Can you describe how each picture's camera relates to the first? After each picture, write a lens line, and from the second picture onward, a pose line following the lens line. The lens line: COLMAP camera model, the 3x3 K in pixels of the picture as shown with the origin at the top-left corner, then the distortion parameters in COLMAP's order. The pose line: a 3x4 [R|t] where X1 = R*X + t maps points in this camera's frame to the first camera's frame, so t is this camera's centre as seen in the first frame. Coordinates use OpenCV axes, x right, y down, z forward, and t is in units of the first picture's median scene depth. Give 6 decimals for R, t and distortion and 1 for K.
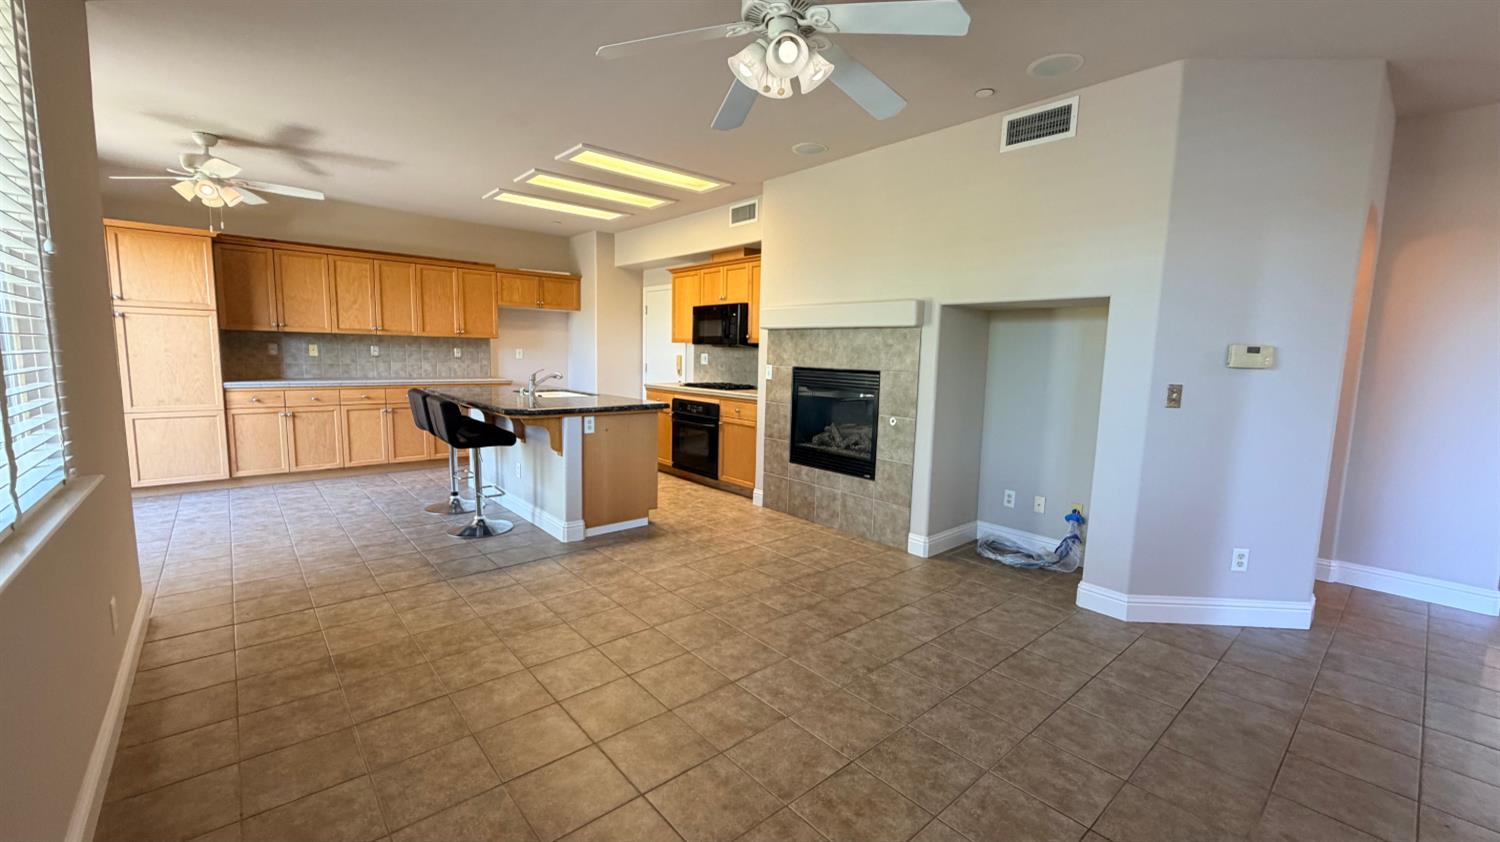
lens RADIAL K [[597.4, 0, 746.4], [0, 597.4, 422.5], [0, 0, 1]] dist [-0.000055, 0.000295]
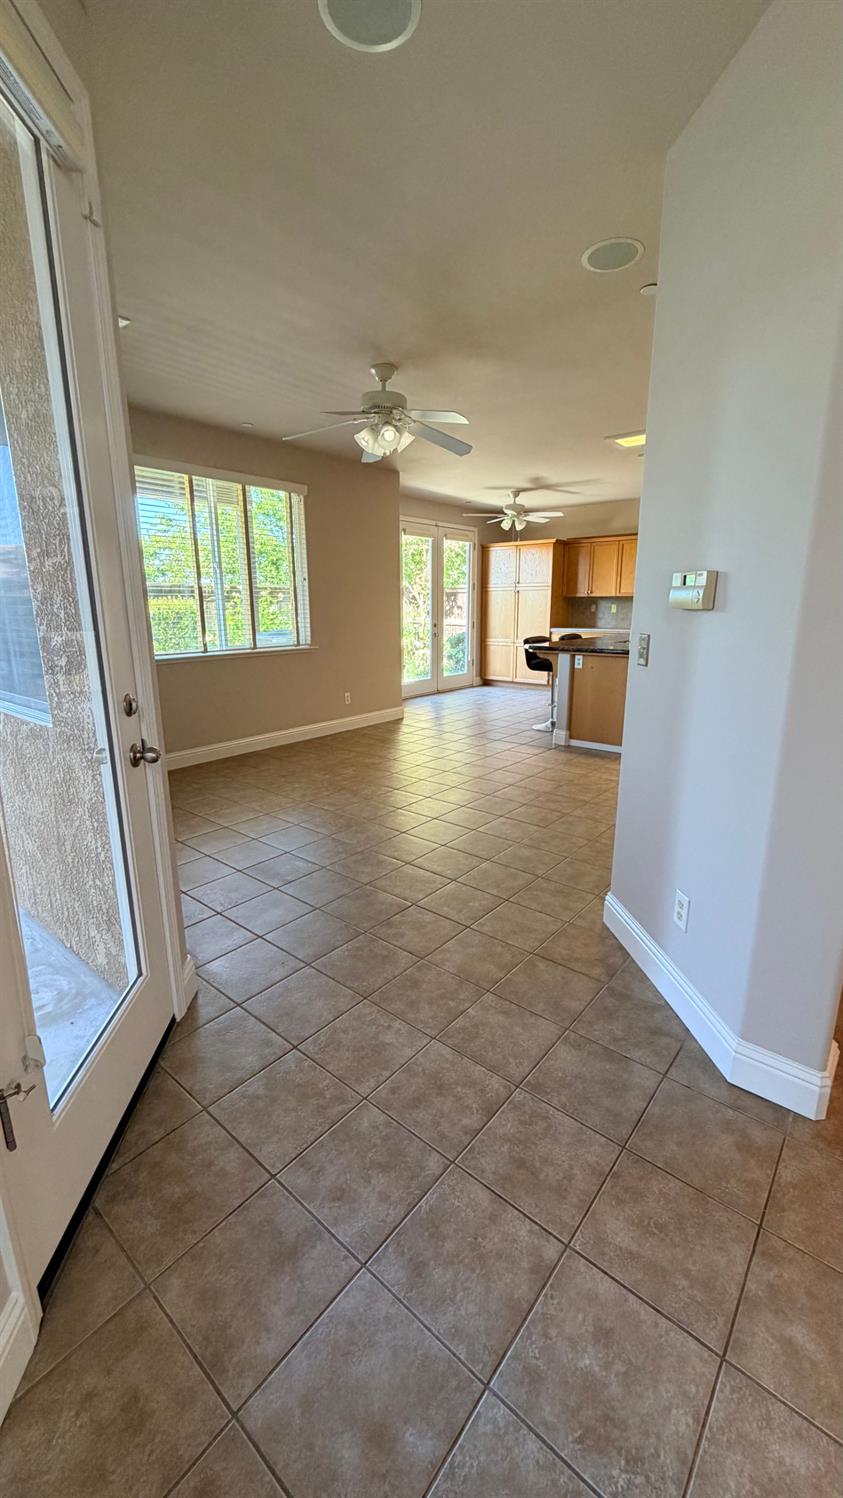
lens RADIAL K [[596.6, 0, 423.2], [0, 596.6, 744.2], [0, 0, 1]] dist [-0.000055, 0.000295]
pose [[0.163538, 0.202200, -0.965593, 0.993539], [-0.103354, 0.976896, 0.187062, -0.029161], [0.981108, 0.069206, 0.180658, 0.428923]]
